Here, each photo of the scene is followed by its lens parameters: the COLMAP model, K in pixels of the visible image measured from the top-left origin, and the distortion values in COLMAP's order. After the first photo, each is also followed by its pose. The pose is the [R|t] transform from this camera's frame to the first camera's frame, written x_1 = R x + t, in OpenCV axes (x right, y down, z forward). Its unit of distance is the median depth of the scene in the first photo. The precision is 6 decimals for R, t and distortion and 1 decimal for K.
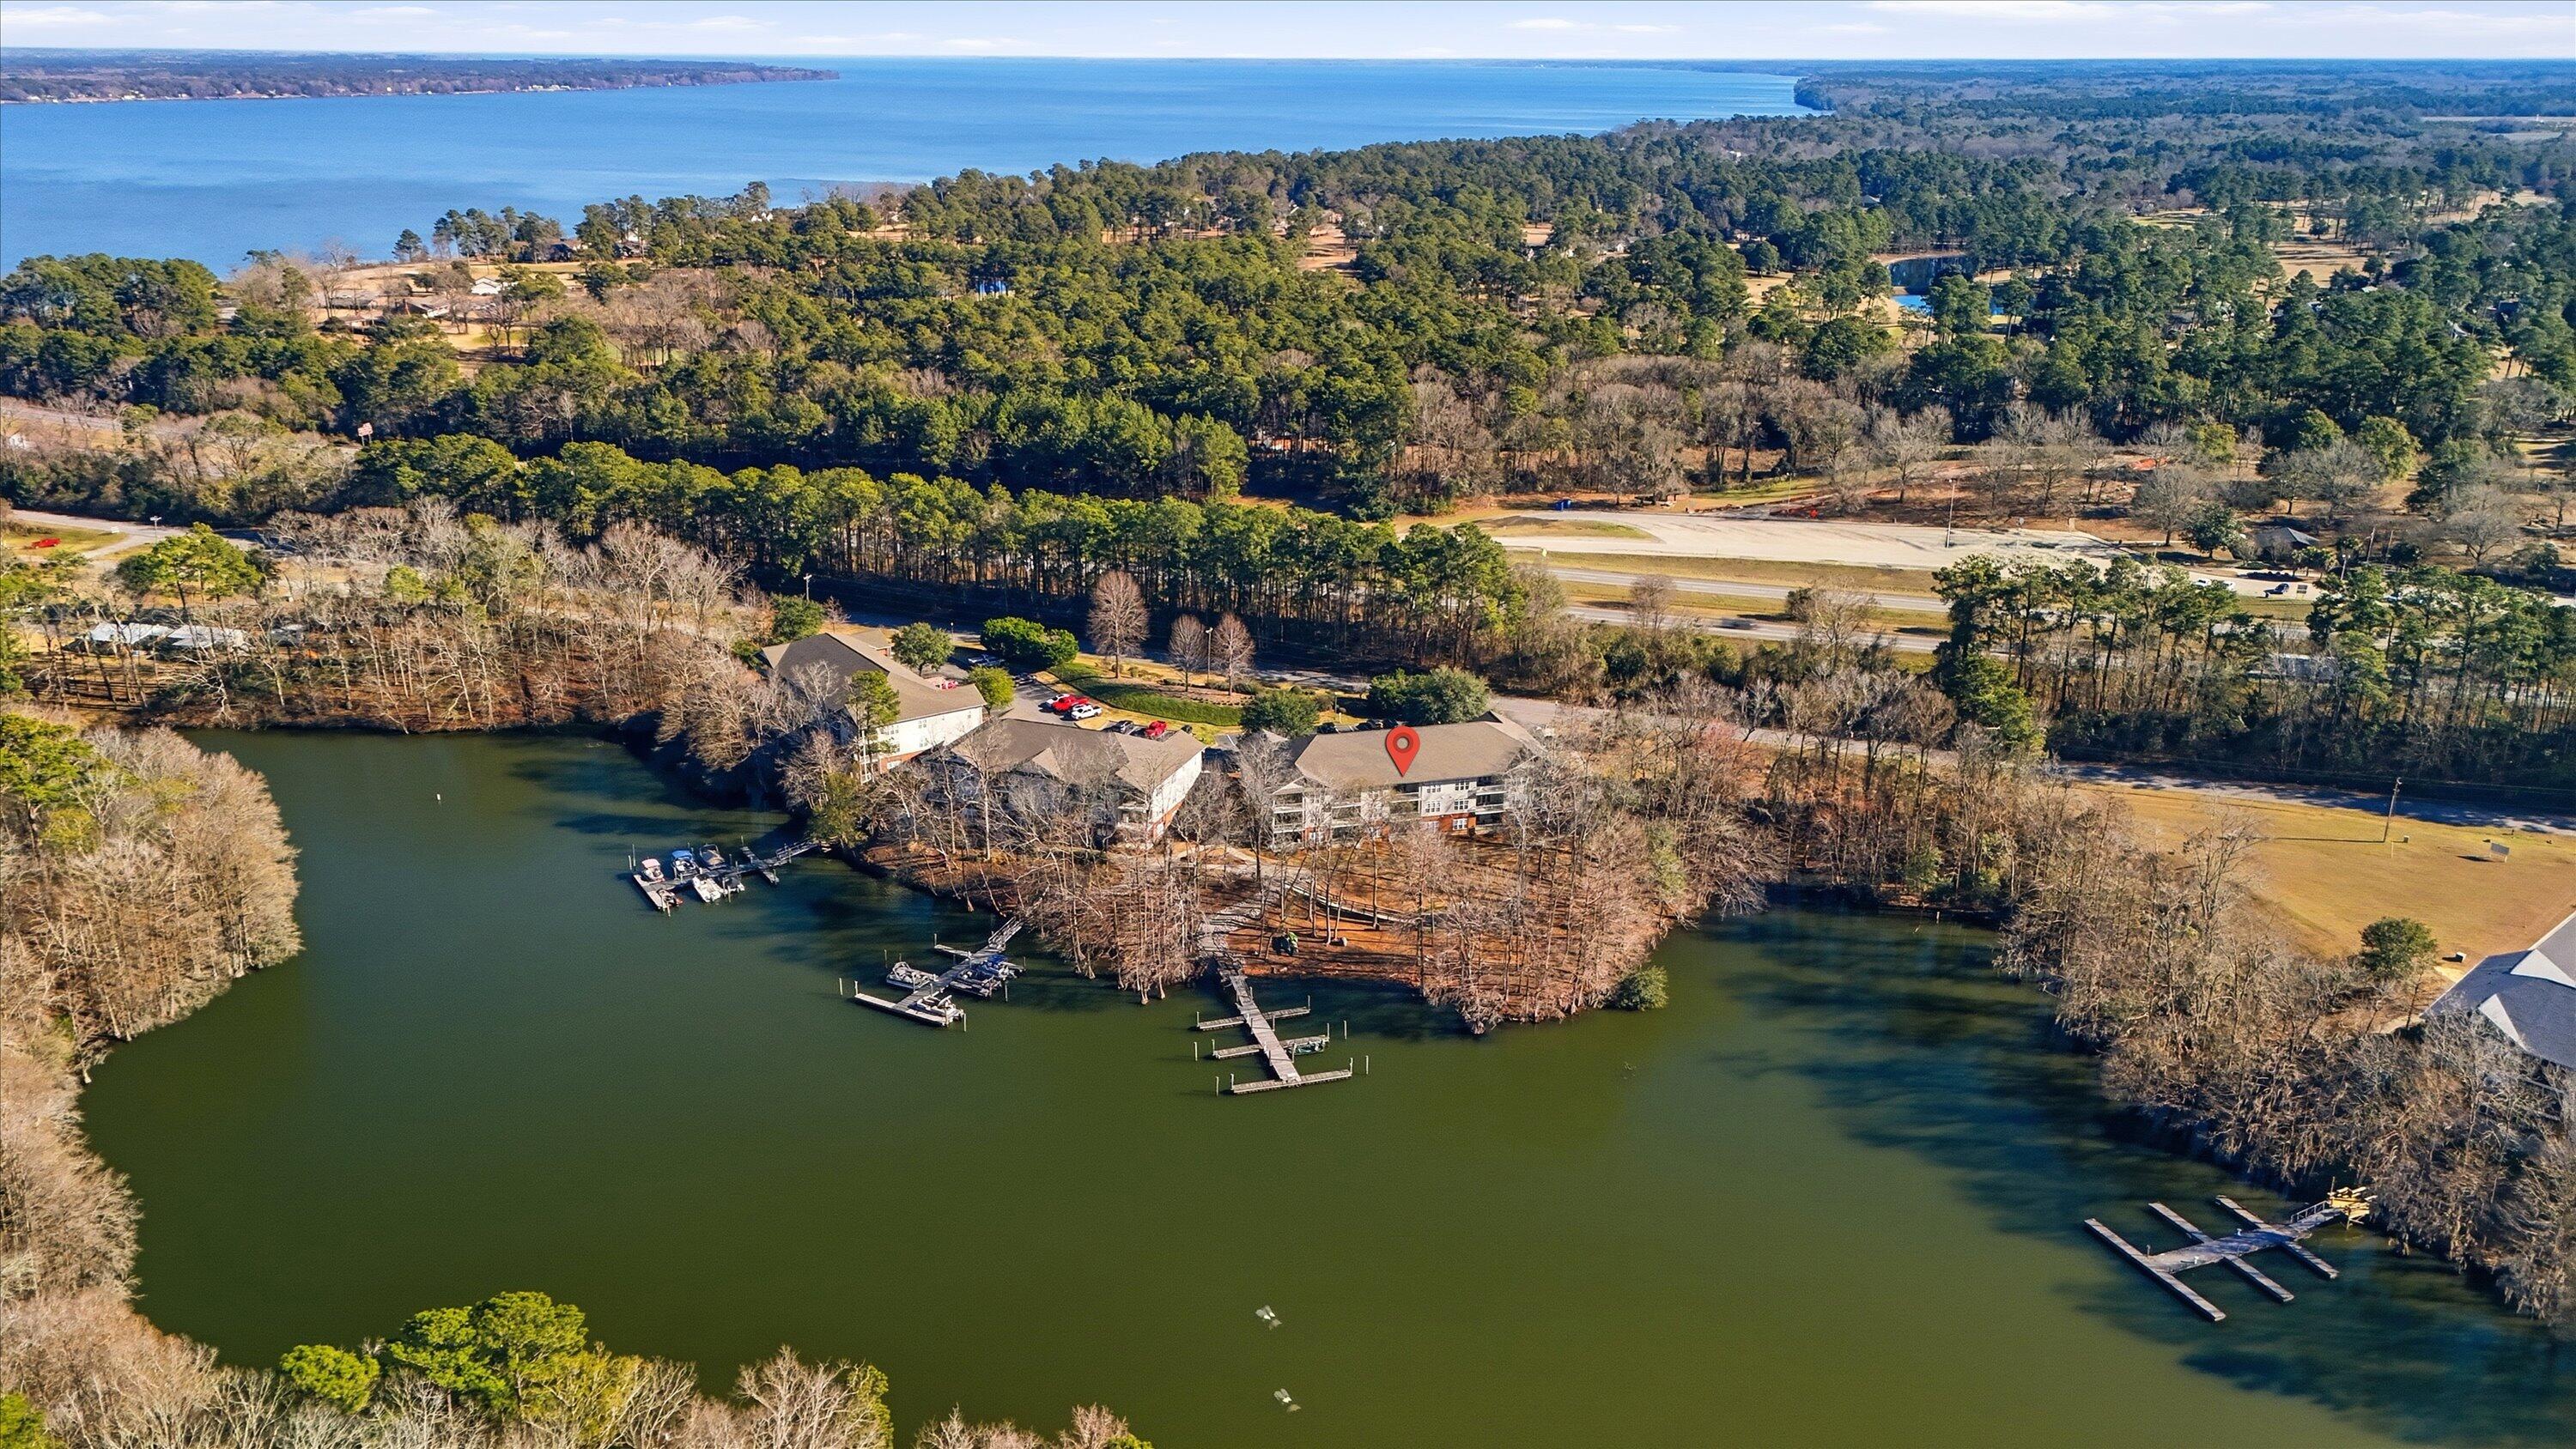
lens RADIAL K [[1883.4, 0, 1295.2], [0, 1883.4, 721.7], [0, 0, 1]] dist [0.077496, -0.072543]
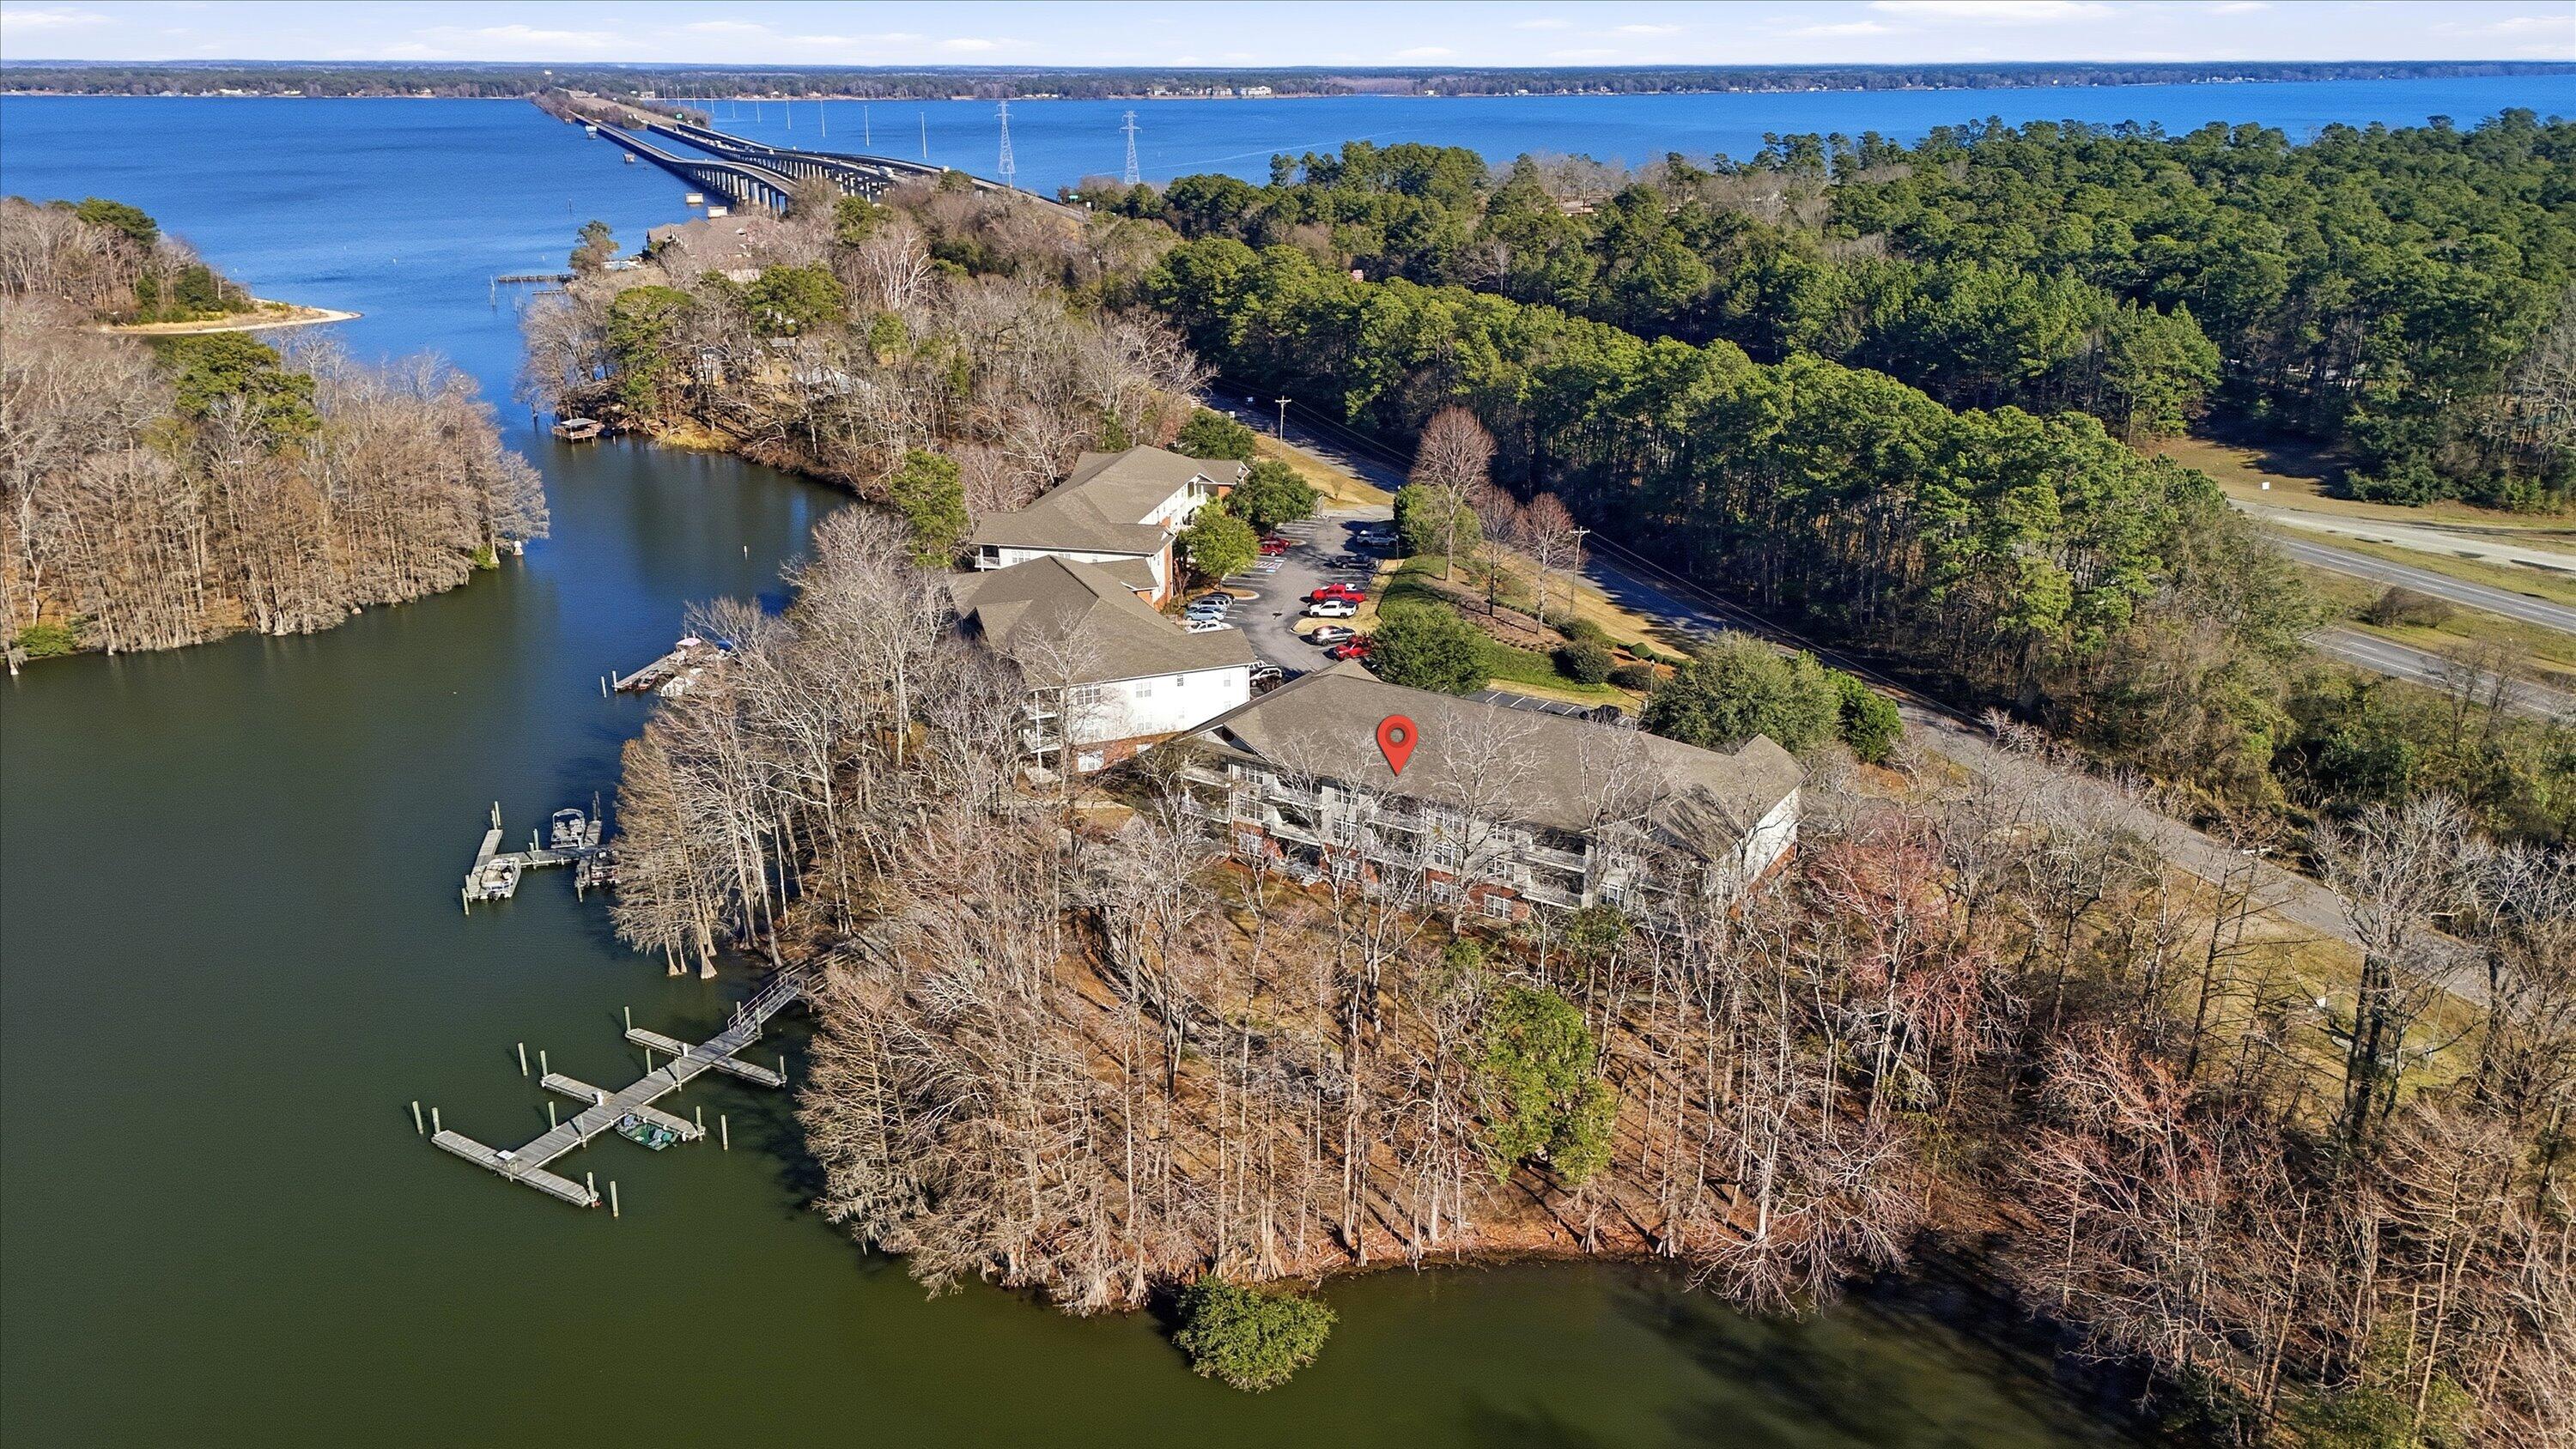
lens RADIAL K [[1883.4, 0, 1287.0], [0, 1883.4, 722.2], [0, 0, 1]] dist [0.077496, -0.072543]
pose [[0.681304, 0.232603, -0.694061, 0.386675], [-0.237088, 0.967179, 0.091405, -0.025903], [0.692542, 0.102279, 0.714090, 0.592978]]
